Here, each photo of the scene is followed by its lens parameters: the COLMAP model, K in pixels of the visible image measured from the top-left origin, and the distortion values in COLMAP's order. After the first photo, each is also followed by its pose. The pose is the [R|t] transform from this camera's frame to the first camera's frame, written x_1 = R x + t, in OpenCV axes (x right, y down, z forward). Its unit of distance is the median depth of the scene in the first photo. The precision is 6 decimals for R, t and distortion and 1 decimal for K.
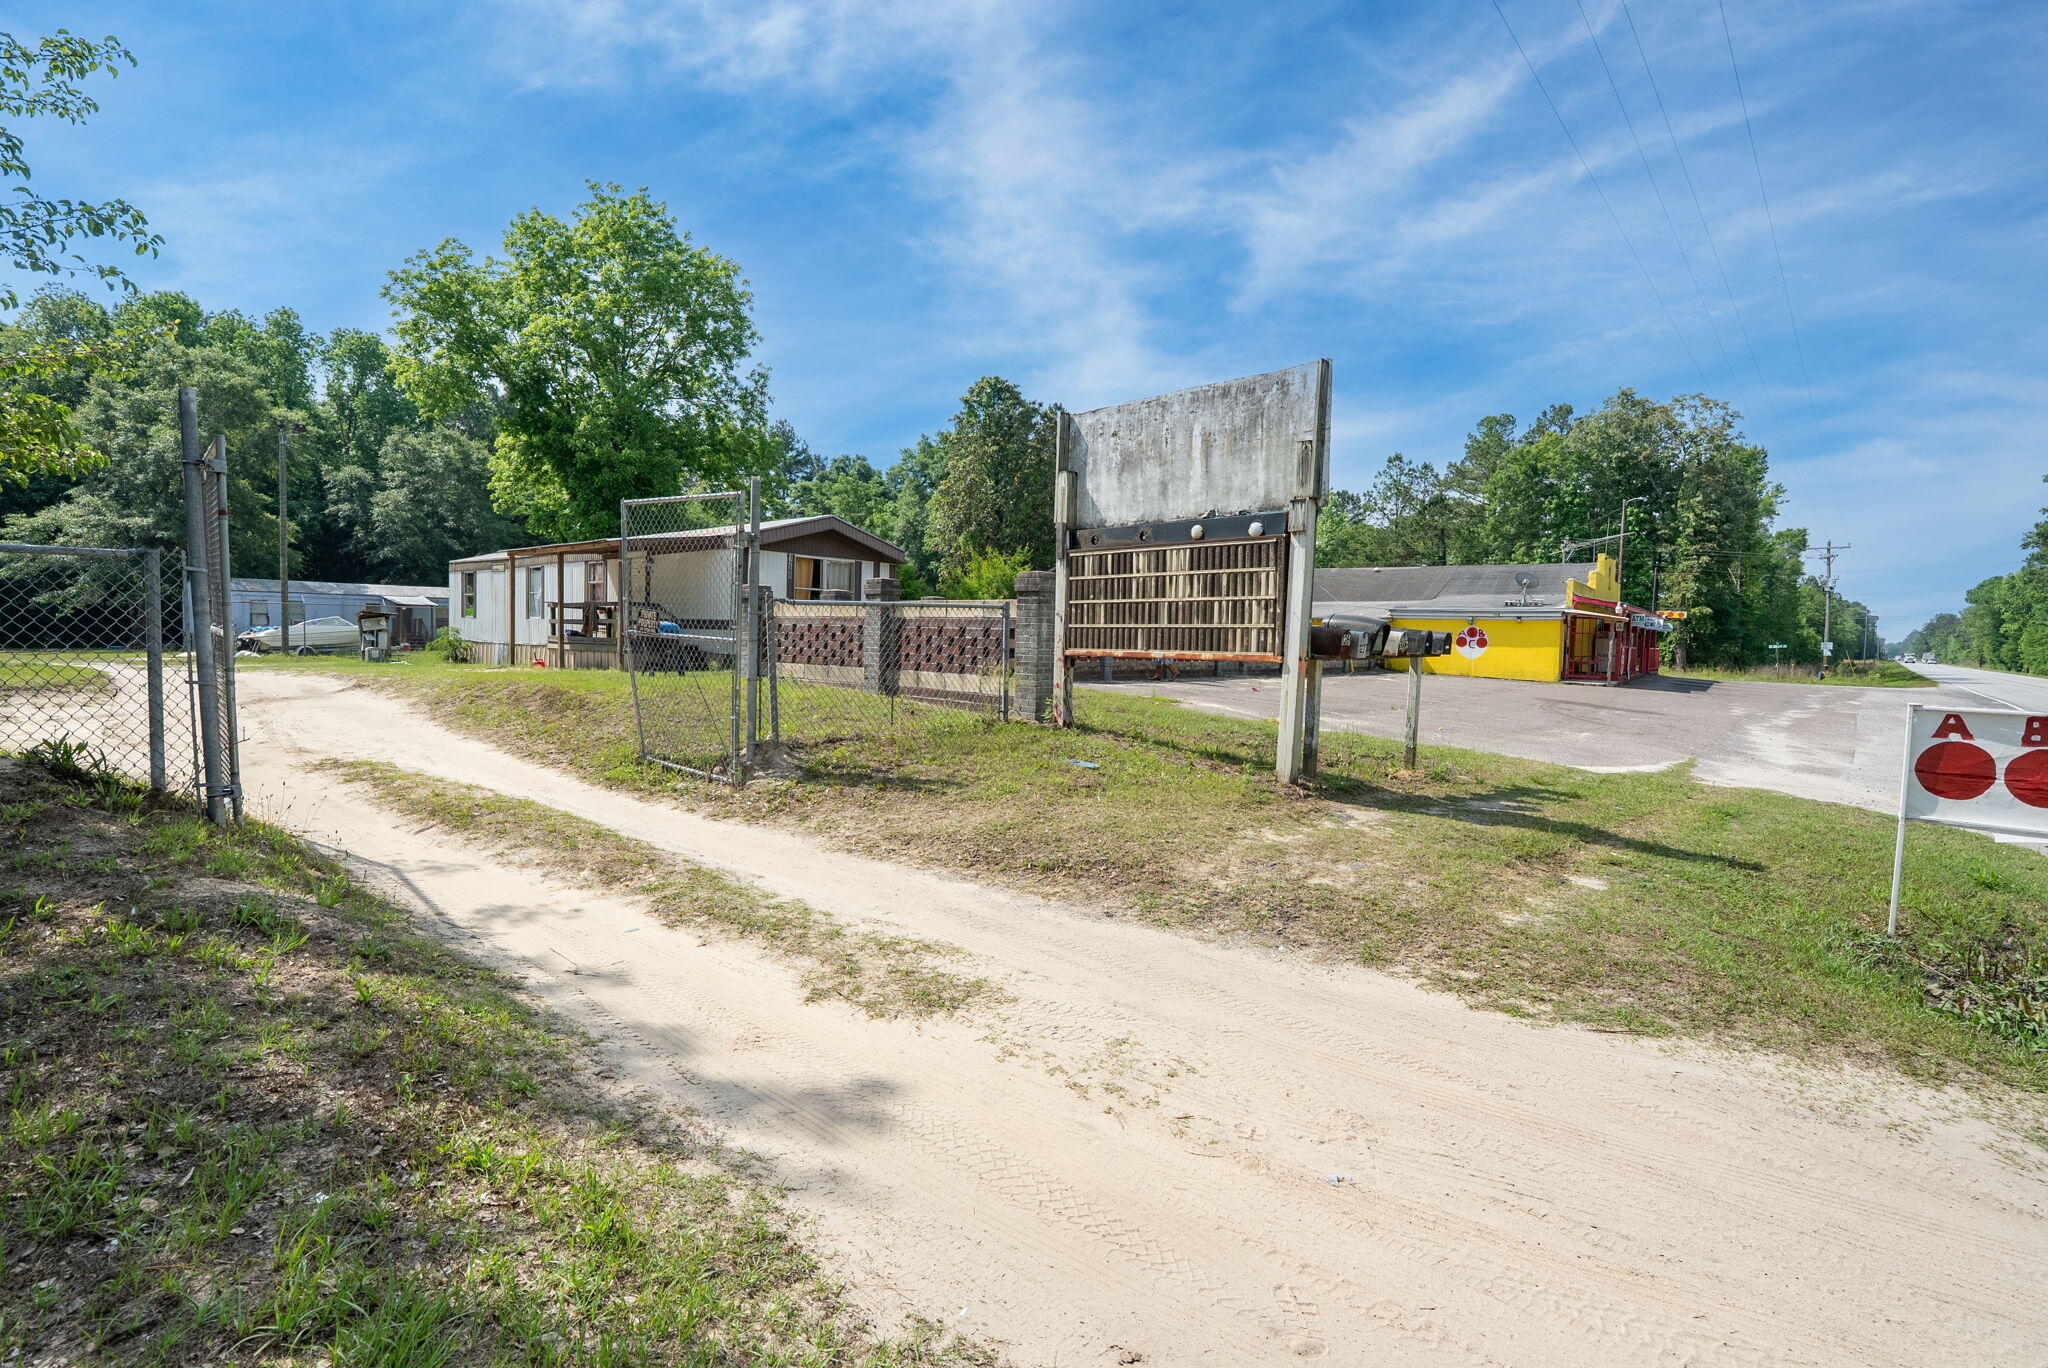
lens RADIAL K [[971.1, 0, 1024.0], [0, 971.1, 684.0], [0, 0, 1]] dist [-0.059623, 0.033448]
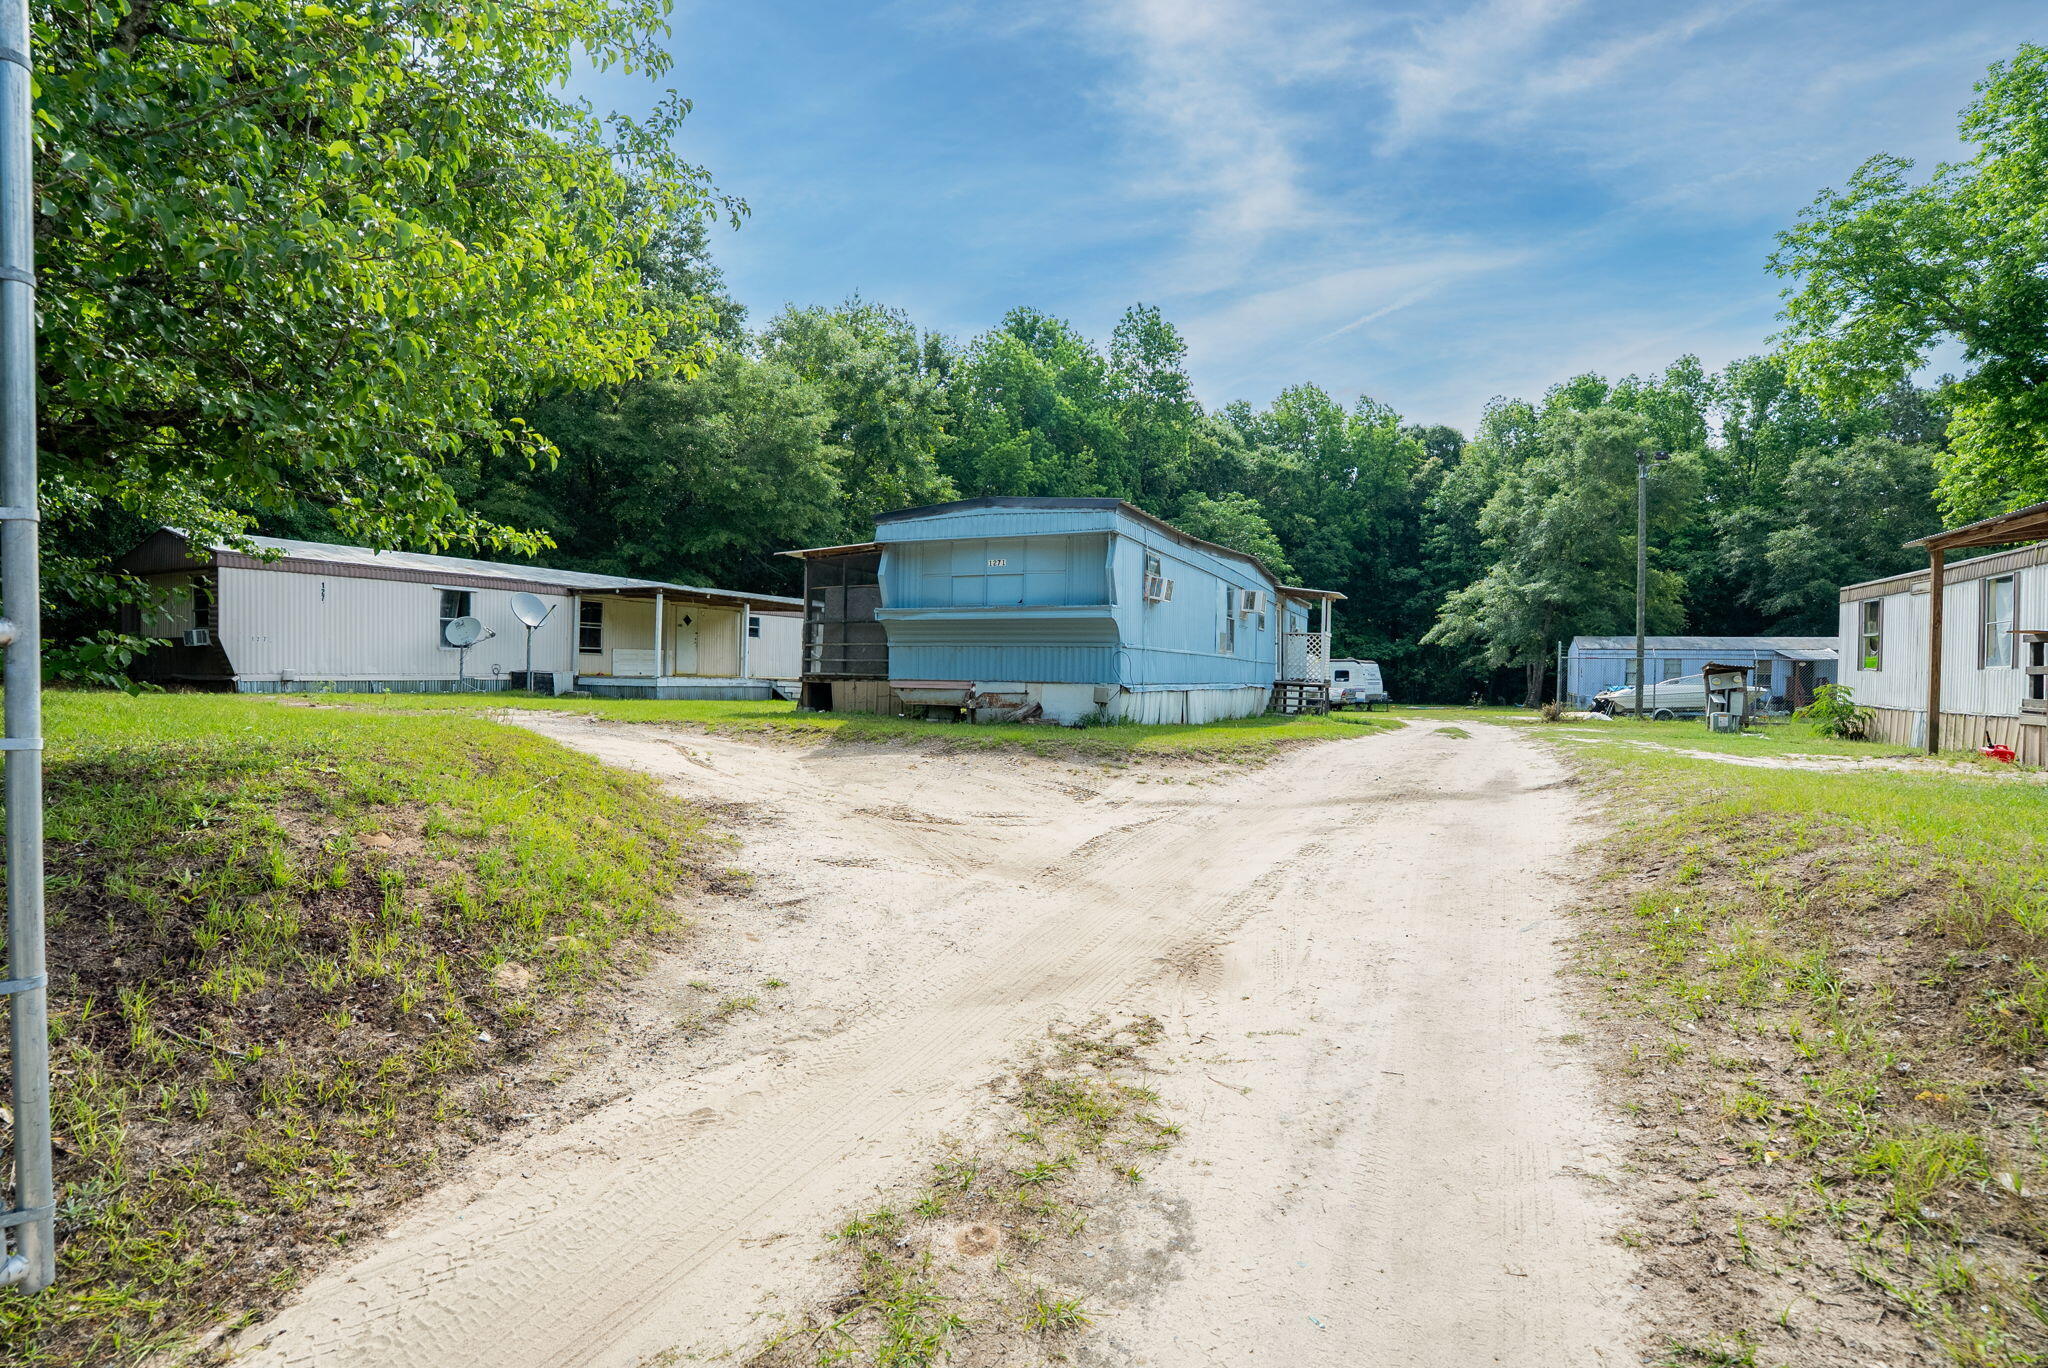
lens RADIAL K [[971.1, 0, 1024.0], [0, 971.1, 684.0], [0, 0, 1]] dist [-0.059623, 0.033448]
pose [[0.285408, -0.005827, -0.958388, -0.079053], [-0.056477, 0.998142, -0.022888, -0.008111], [0.956740, 0.060659, 0.284549, 0.163043]]
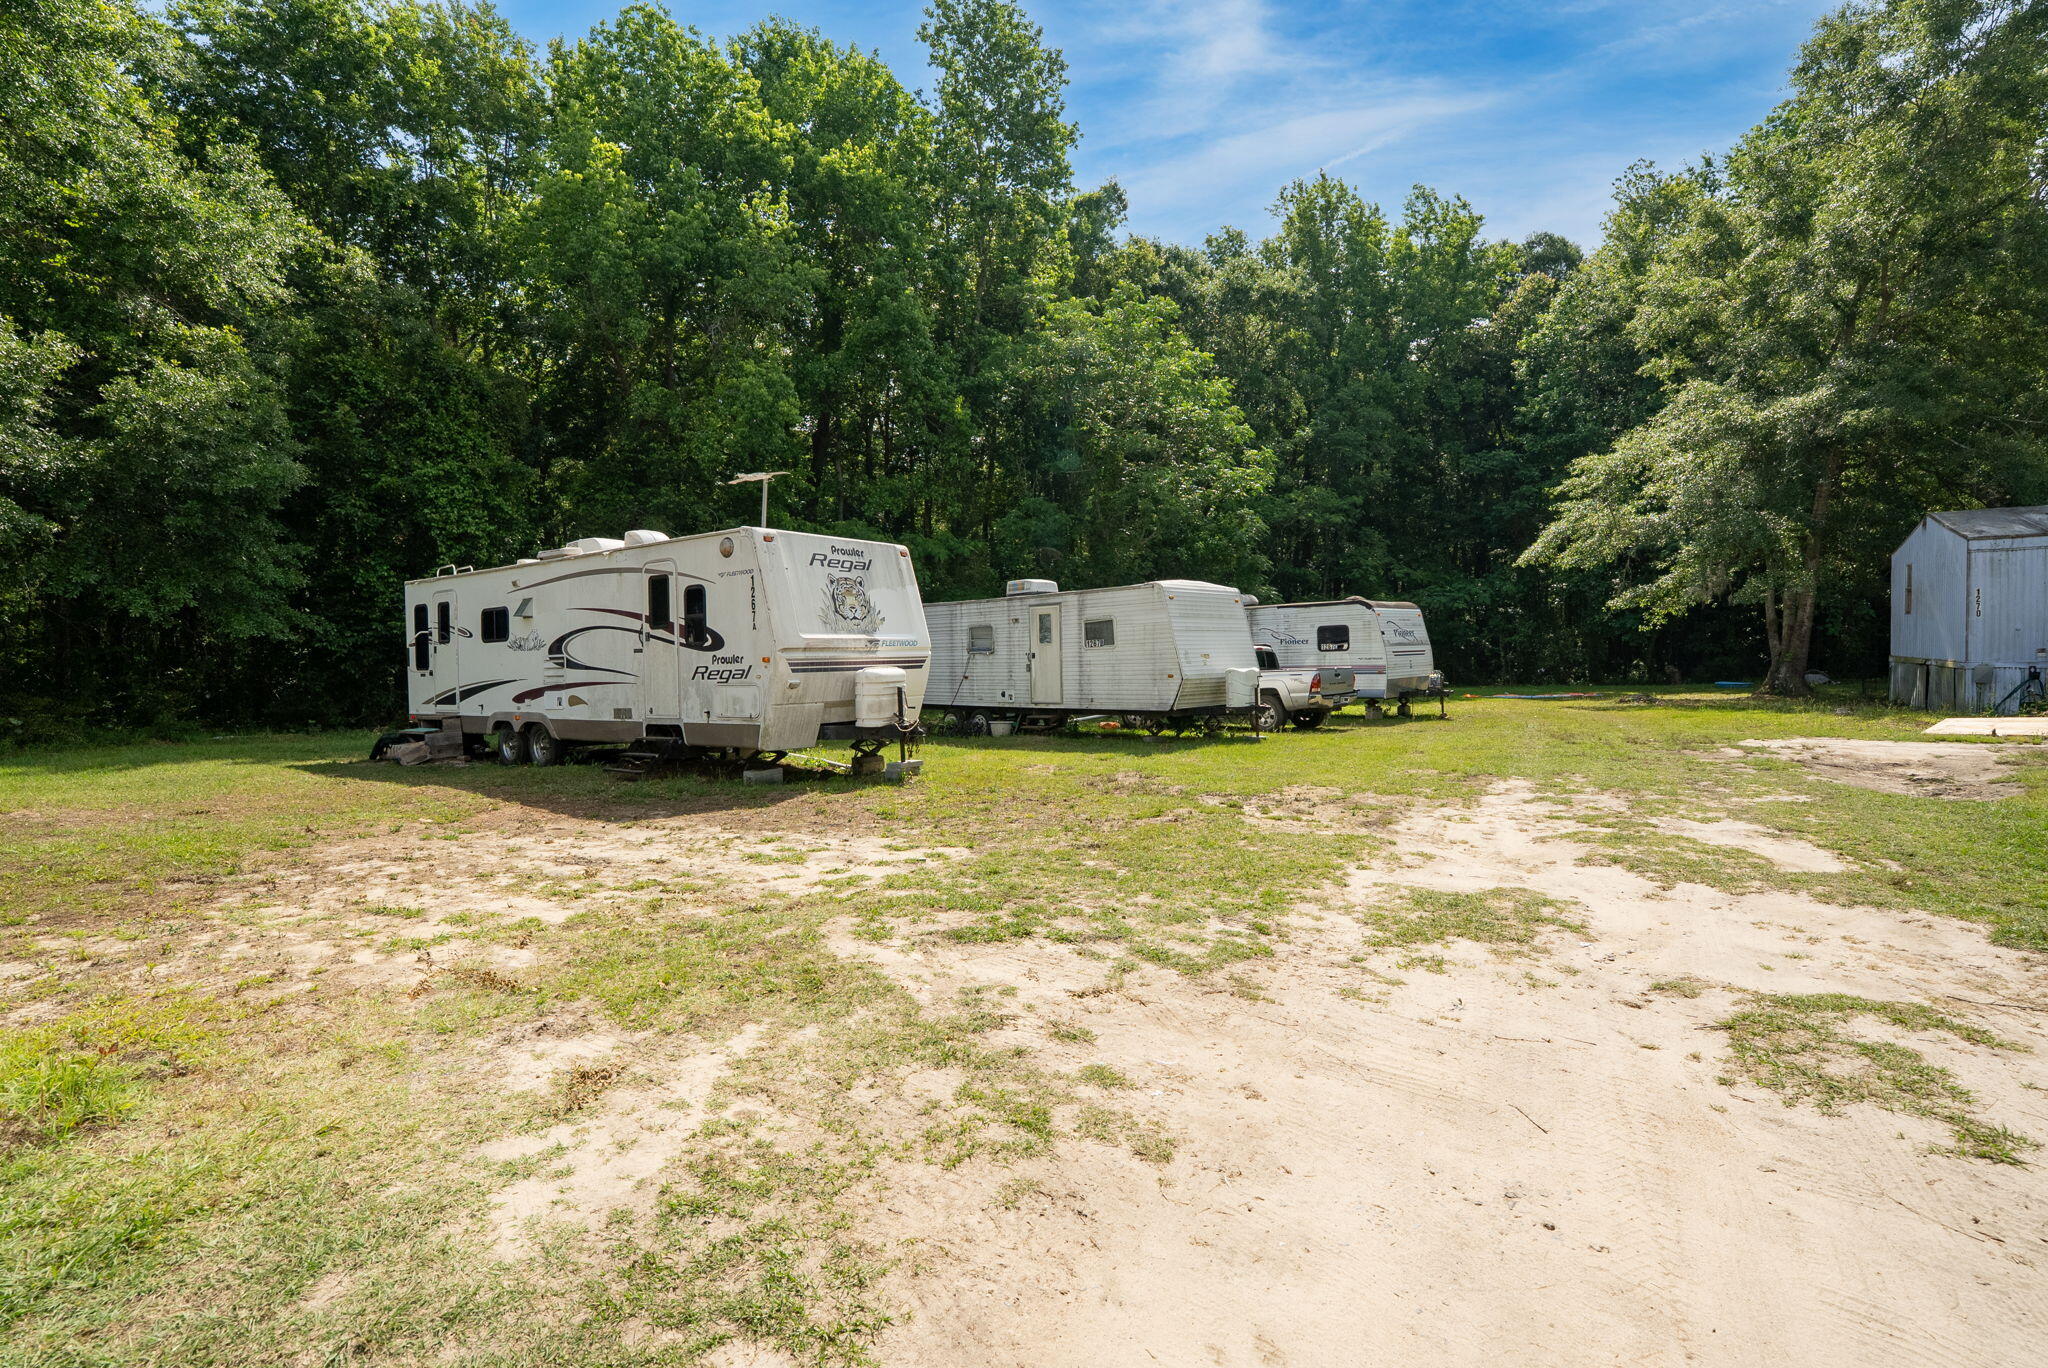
lens RADIAL K [[971.1, 0, 1024.0], [0, 971.1, 684.0], [0, 0, 1]] dist [-0.059623, 0.033448]
pose [[0.197262, 0.002373, -0.980348, -0.586348], [-0.021127, 0.999775, -0.001831, -0.035656], [0.980123, 0.021073, 0.197268, 0.575202]]
